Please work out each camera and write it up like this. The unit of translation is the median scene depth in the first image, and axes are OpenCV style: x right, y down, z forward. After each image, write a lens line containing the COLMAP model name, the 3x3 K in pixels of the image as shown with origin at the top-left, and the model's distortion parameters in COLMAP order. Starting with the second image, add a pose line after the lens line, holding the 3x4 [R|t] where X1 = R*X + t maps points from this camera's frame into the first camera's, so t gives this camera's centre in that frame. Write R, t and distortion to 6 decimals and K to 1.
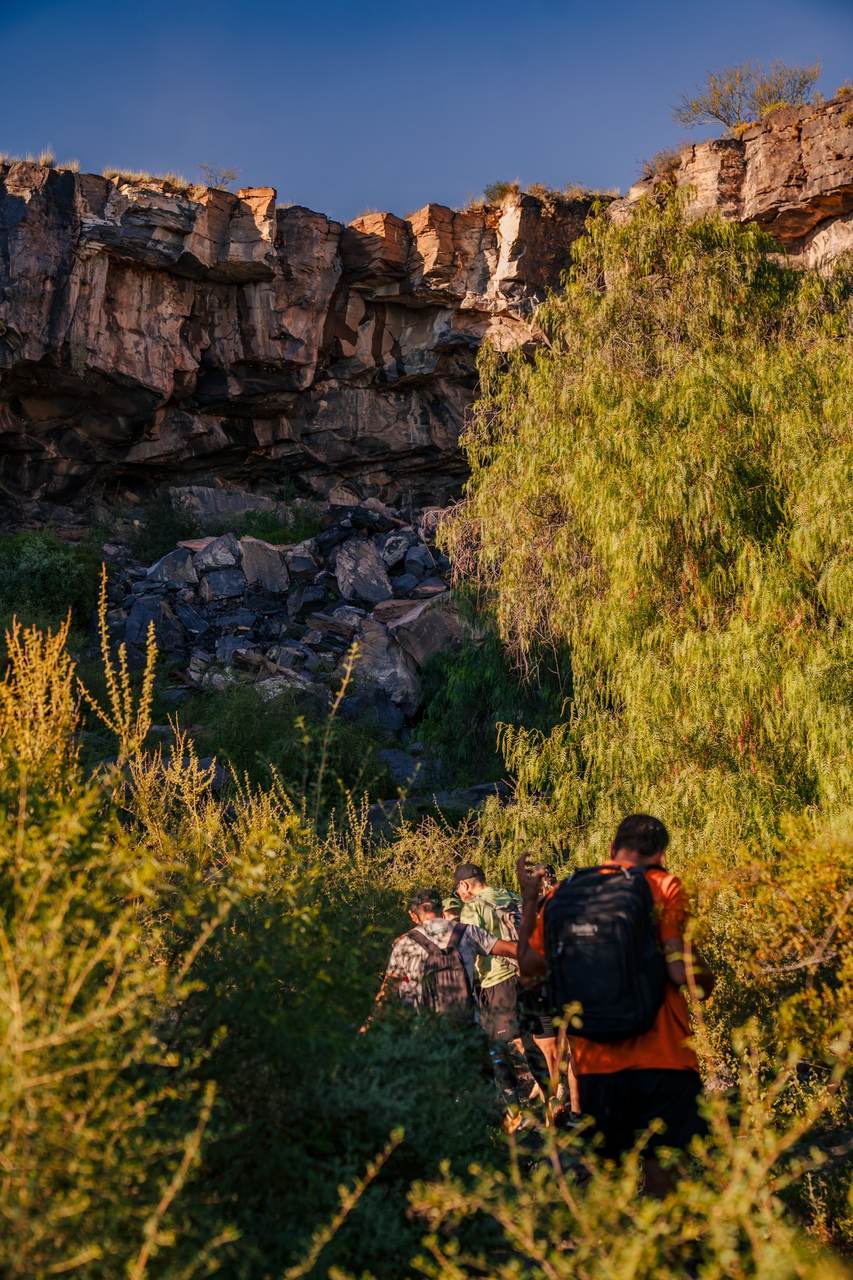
lens RADIAL K [[1843.5, 0, 426.5], [0, 1843.5, 640.0], [0, 0, 1]] dist [0.135557, 0.152892]
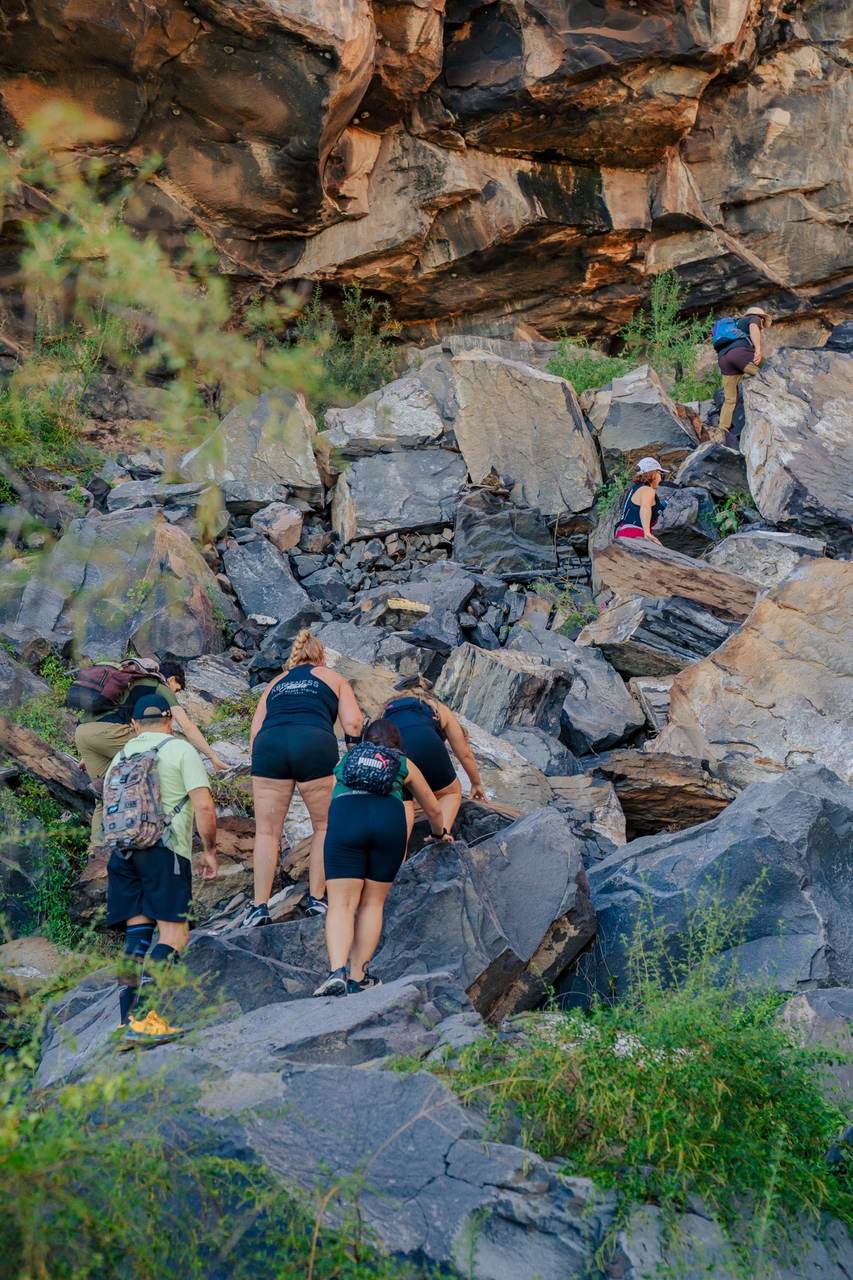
lens RADIAL K [[2064.6, 0, 422.1], [0, 2064.6, 656.8], [0, 0, 1]] dist [0.170560, 0.510951]
pose [[0.961372, 0.006963, -0.275163, -0.004686], [-0.026205, 0.997455, -0.066313, 0.020237], [0.274001, 0.070962, 0.959108, 0.582638]]
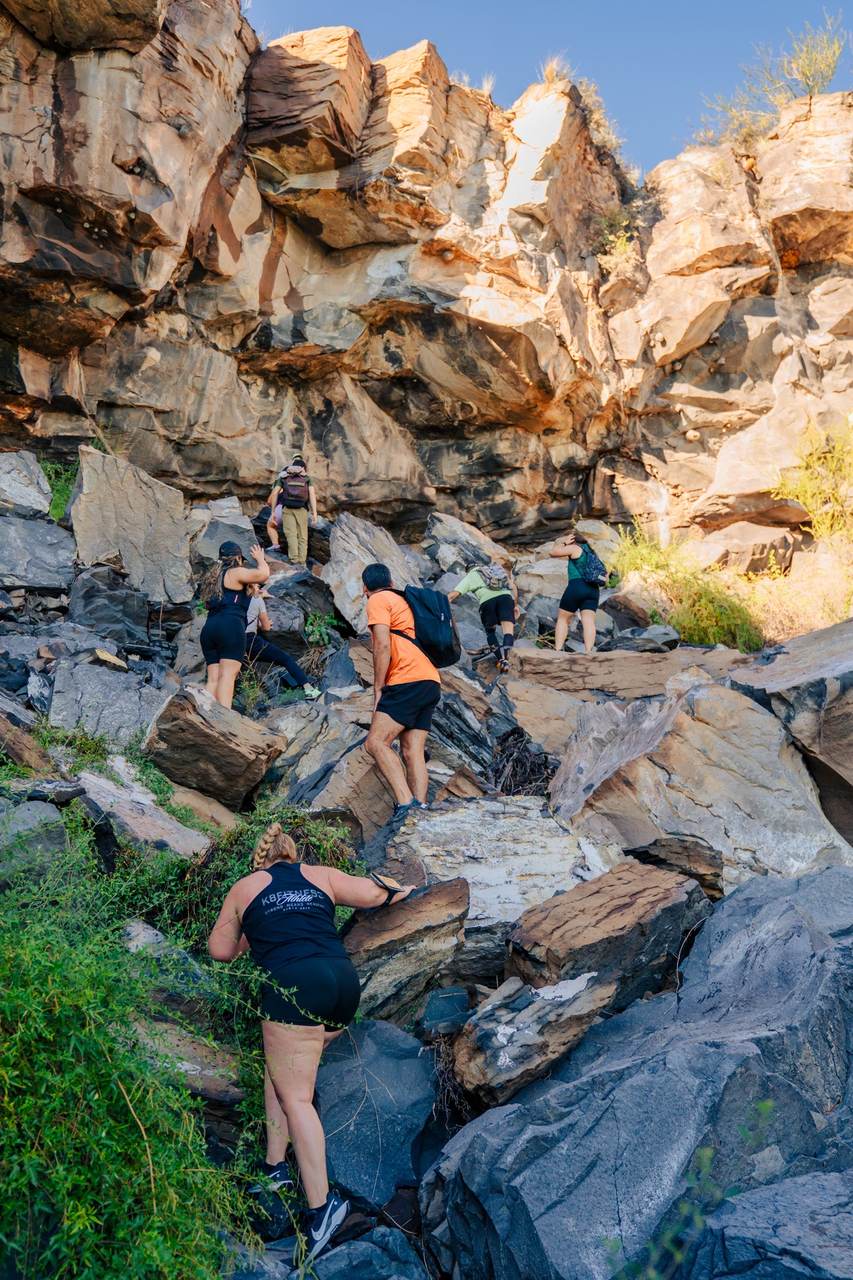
lens RADIAL K [[1278.7, 0, 426.5], [0, 1278.7, 640.0], [0, 0, 1]] dist [-0.014737, 0.155719]
pose [[0.916653, 0.169866, 0.361791, -0.109946], [-0.101253, 0.974358, -0.200933, 0.024417], [-0.386646, 0.147553, 0.910348, 0.666629]]
